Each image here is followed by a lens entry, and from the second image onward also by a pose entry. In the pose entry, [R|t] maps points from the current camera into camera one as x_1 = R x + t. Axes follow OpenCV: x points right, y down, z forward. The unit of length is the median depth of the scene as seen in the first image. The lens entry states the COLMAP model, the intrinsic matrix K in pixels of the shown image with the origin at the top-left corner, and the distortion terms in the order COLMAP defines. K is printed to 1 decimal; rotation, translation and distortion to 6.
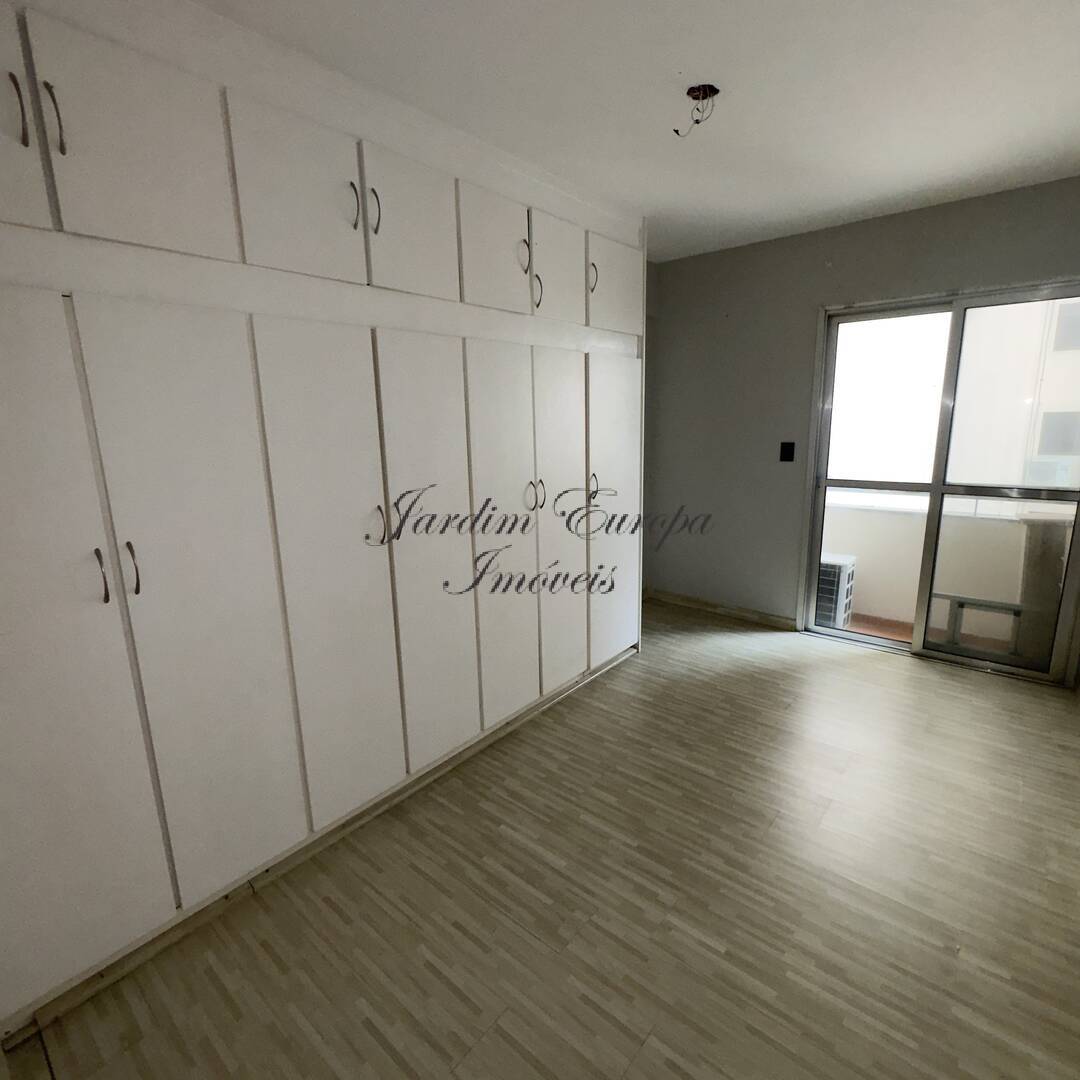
lens RADIAL K [[573.0, 0, 539.2], [0, 573.0, 539.6], [0, 0, 1]] dist [-0.003748, -0.001501]
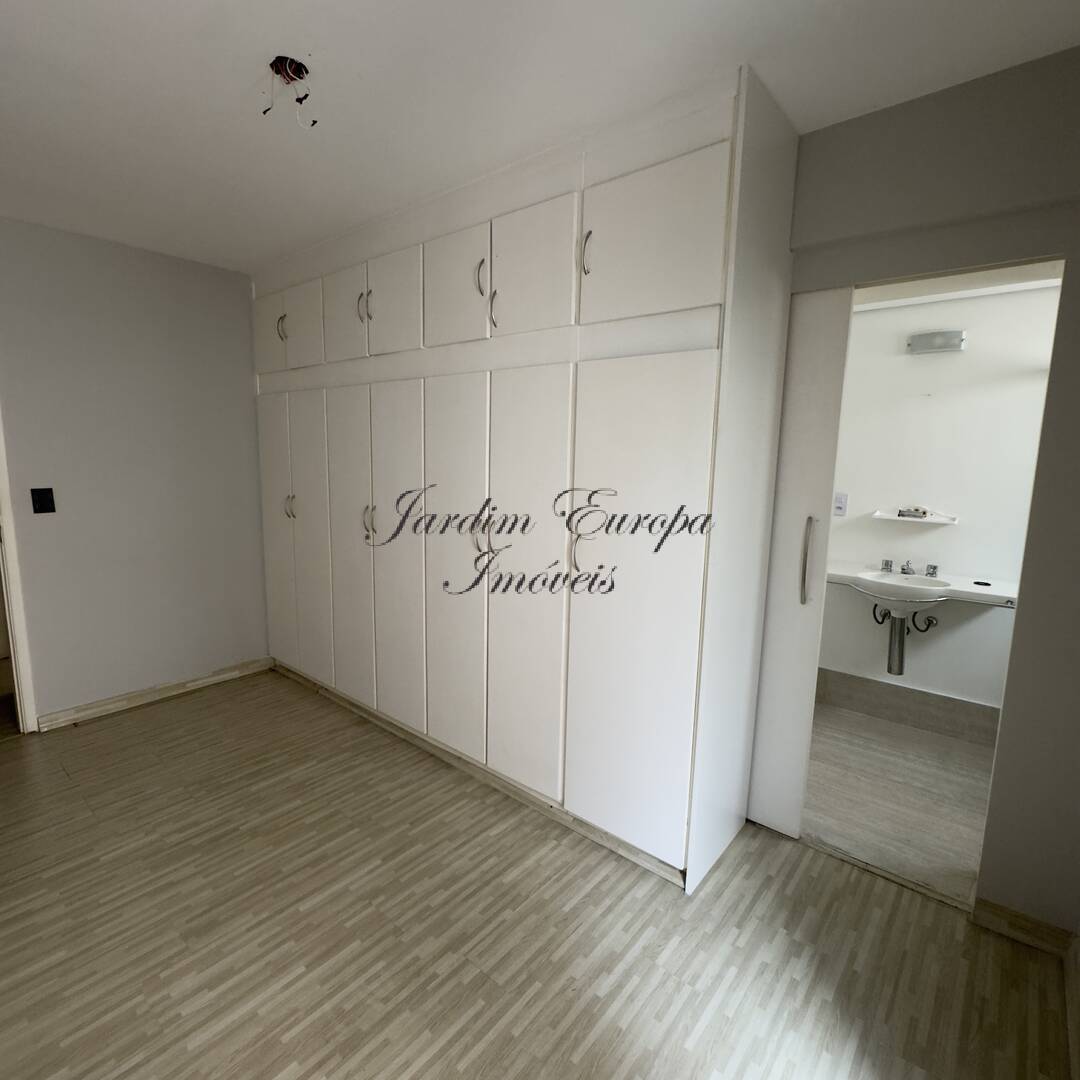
lens RADIAL K [[573.0, 0, 539.2], [0, 573.0, 539.6], [0, 0, 1]] dist [-0.003748, -0.001501]
pose [[-0.003142, 0.173099, -0.984899, 0.915927], [-0.229374, 0.958520, 0.169194, -0.253293], [0.973333, 0.226442, 0.036693, 1.101472]]
